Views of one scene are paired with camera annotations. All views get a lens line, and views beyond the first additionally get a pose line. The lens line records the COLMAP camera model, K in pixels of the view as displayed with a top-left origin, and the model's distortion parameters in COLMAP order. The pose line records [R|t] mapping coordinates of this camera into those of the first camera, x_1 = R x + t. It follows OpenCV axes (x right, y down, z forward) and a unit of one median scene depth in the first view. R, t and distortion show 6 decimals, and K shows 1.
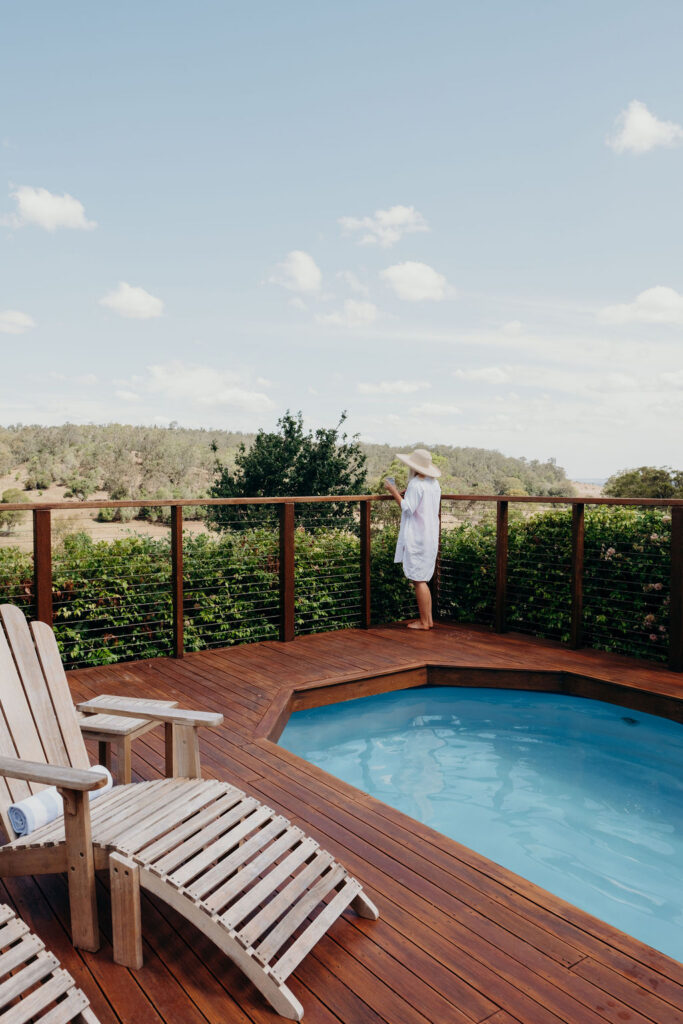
lens RADIAL K [[760.5, 0, 341.5], [0, 760.5, 512.0], [0, 0, 1]] dist [-0.004252, -0.002322]
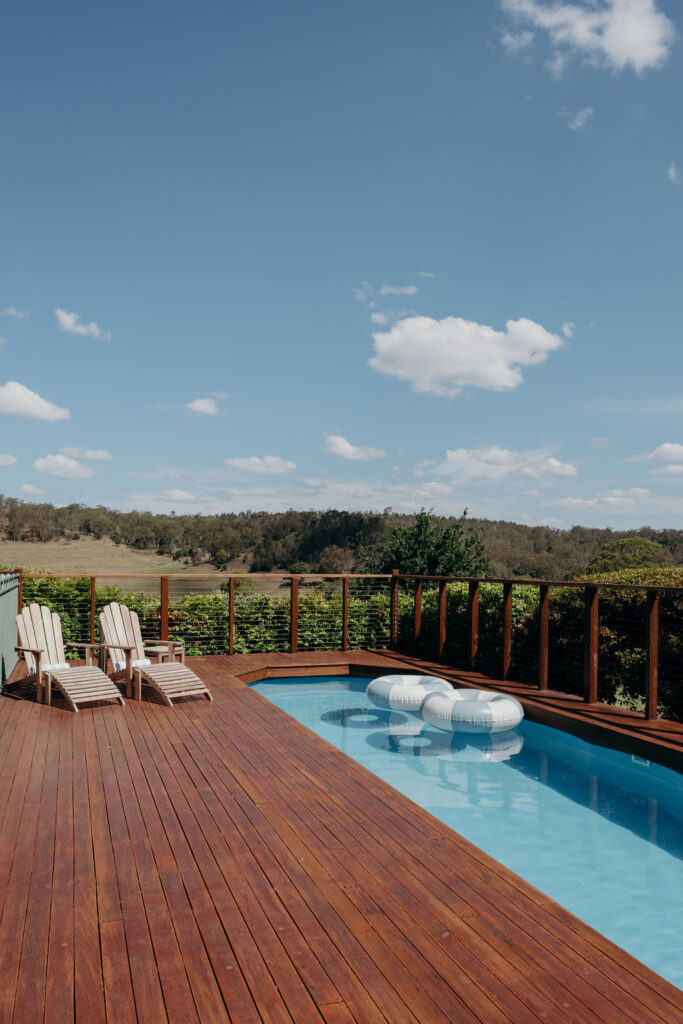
lens RADIAL K [[760.5, 0, 341.5], [0, 760.5, 512.0], [0, 0, 1]] dist [-0.004252, -0.002322]
pose [[0.961052, -0.007185, -0.276275, 0.263299], [-0.023547, 0.993898, -0.107760, 0.012715], [0.275363, 0.110068, 0.955018, -0.363418]]
